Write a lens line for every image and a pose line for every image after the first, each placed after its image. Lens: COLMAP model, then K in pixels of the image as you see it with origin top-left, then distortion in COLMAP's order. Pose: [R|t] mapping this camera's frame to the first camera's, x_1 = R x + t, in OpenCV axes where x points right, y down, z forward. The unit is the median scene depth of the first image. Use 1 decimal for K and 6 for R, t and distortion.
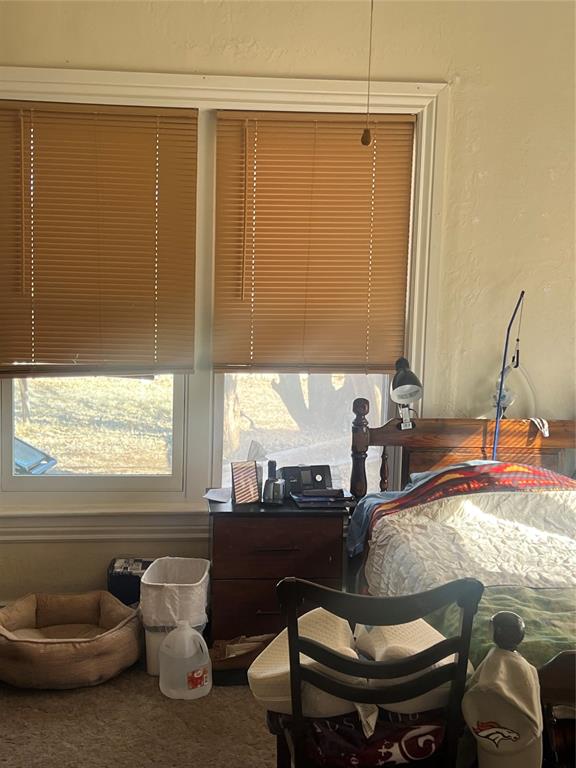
lens RADIAL K [[1107.5, 0, 287.6], [0, 1107.5, 388.0], [0, 0, 1]] dist [0.109490, 0.000000]
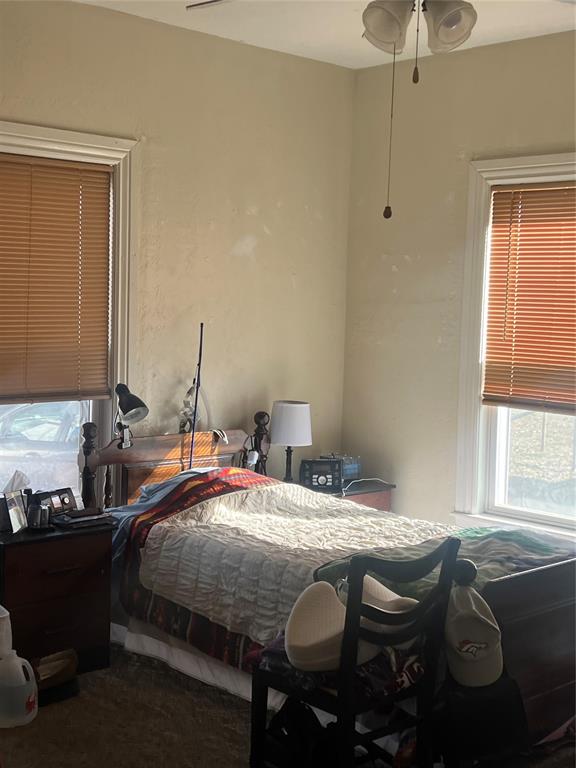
lens RADIAL K [[1107.5, 0, 287.0], [0, 1107.5, 379.7], [0, 0, 1]] dist [0.109490, 0.000000]
pose [[0.793145, -0.045890, 0.607302, -0.467181], [0.062232, 0.998044, -0.005860, -0.015116], [-0.605845, 0.042442, 0.794450, 0.018733]]
